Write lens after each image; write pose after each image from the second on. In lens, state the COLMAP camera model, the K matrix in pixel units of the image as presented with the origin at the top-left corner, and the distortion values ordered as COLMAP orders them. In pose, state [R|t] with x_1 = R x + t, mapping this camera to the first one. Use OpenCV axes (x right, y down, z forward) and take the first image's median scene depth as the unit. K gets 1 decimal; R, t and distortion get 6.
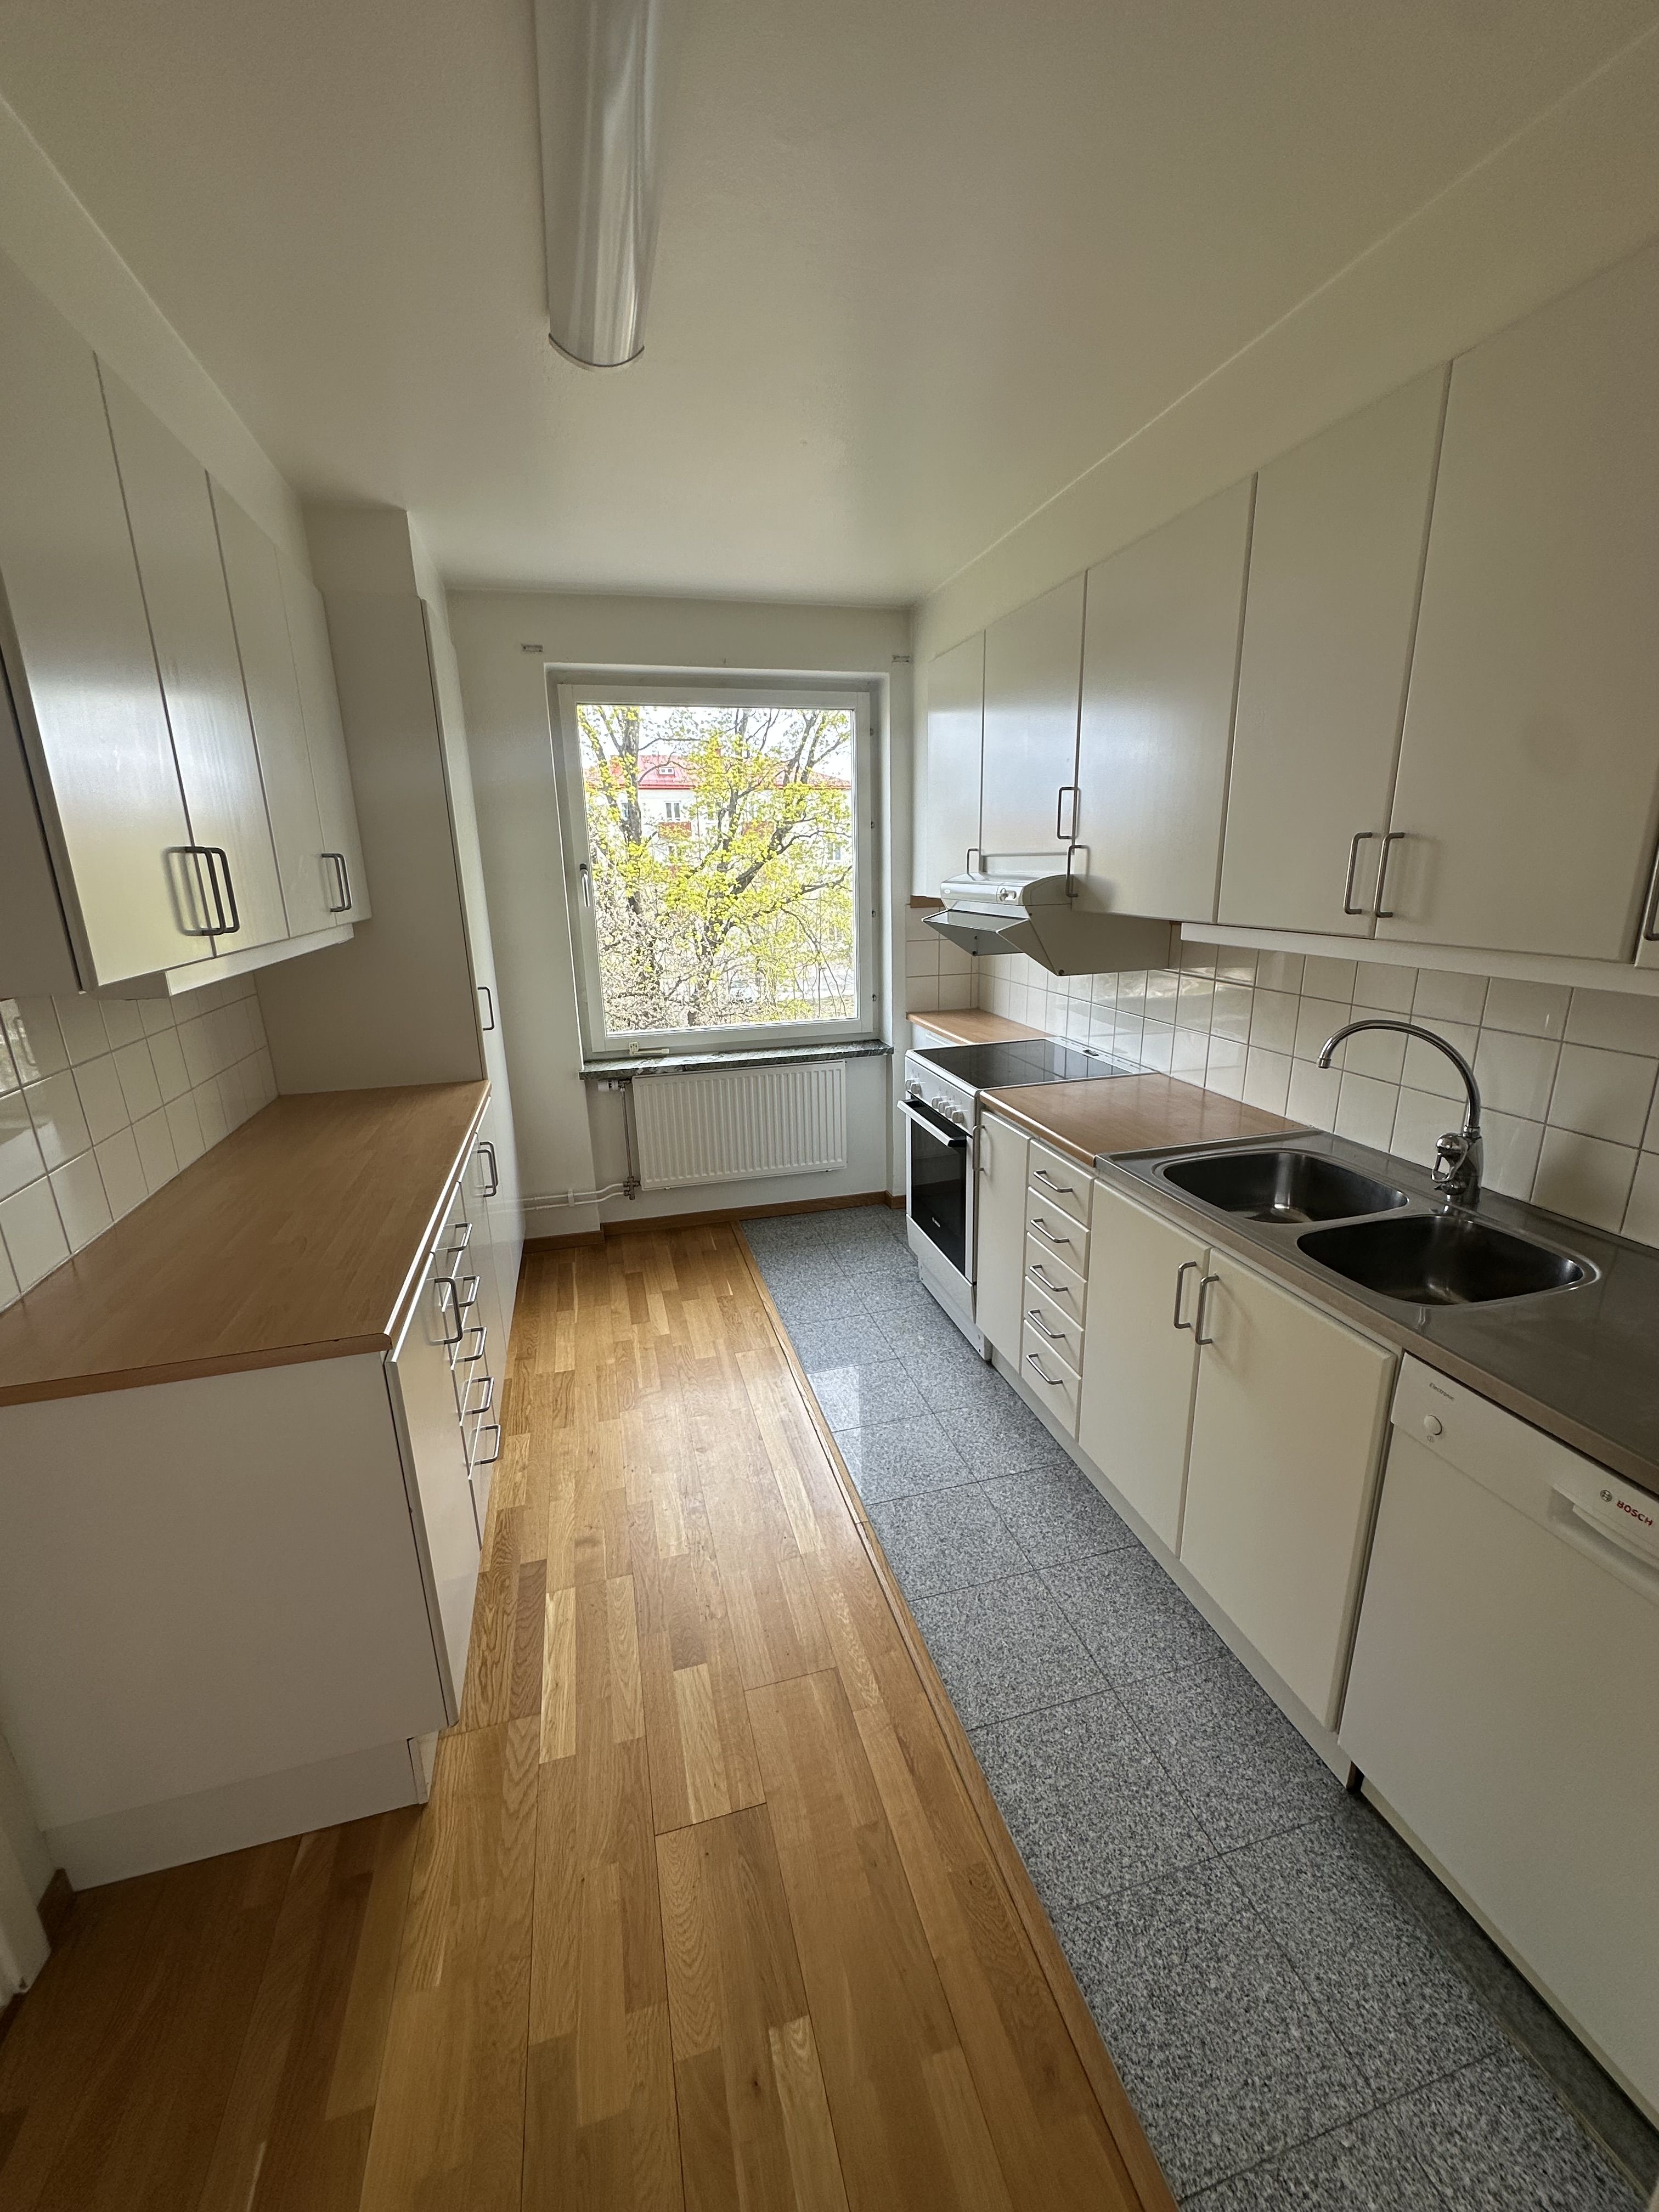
lens RADIAL K [[880.8, 0, 829.5], [0, 880.8, 1106.0], [0, 0, 1]] dist [-0.002549, -0.000659]
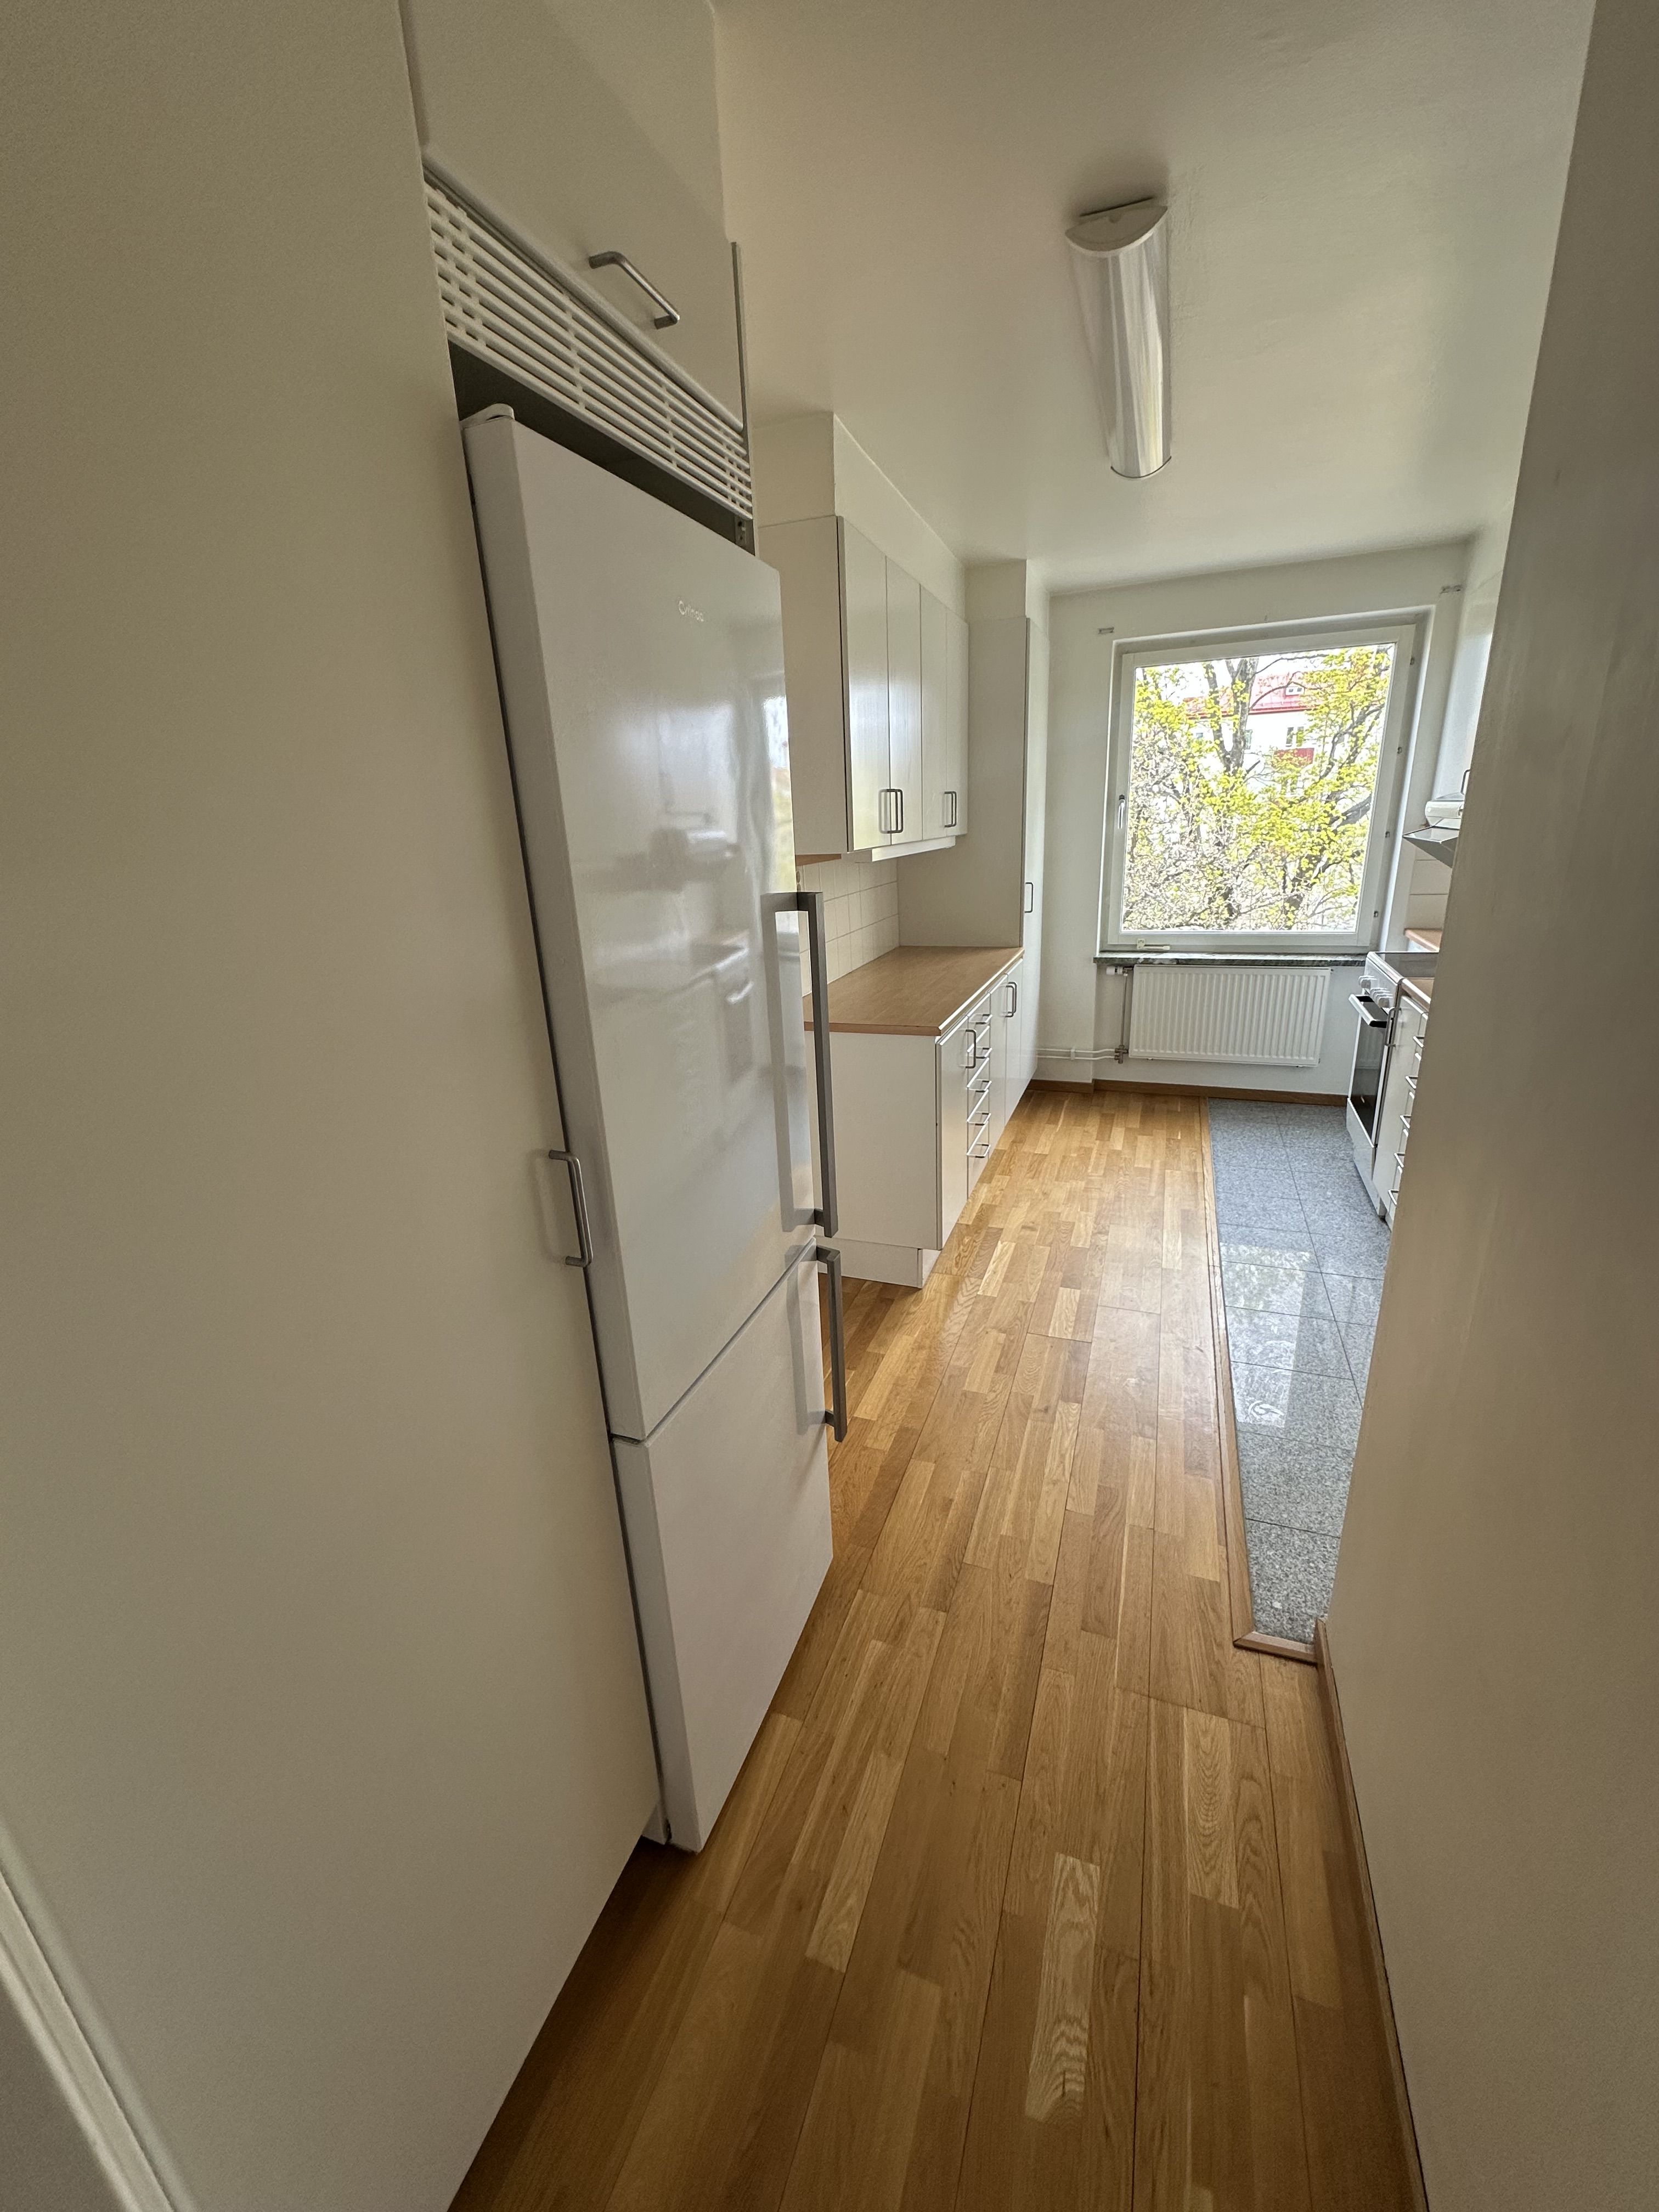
lens RADIAL K [[880.8, 0, 829.5], [0, 880.8, 1106.0], [0, 0, 1]] dist [-0.002549, -0.000659]
pose [[0.808963, 0.169996, -0.562744, 0.183436], [-0.132416, 0.985368, 0.107311, 0.096873], [0.572753, -0.012294, 0.819636, -0.321492]]
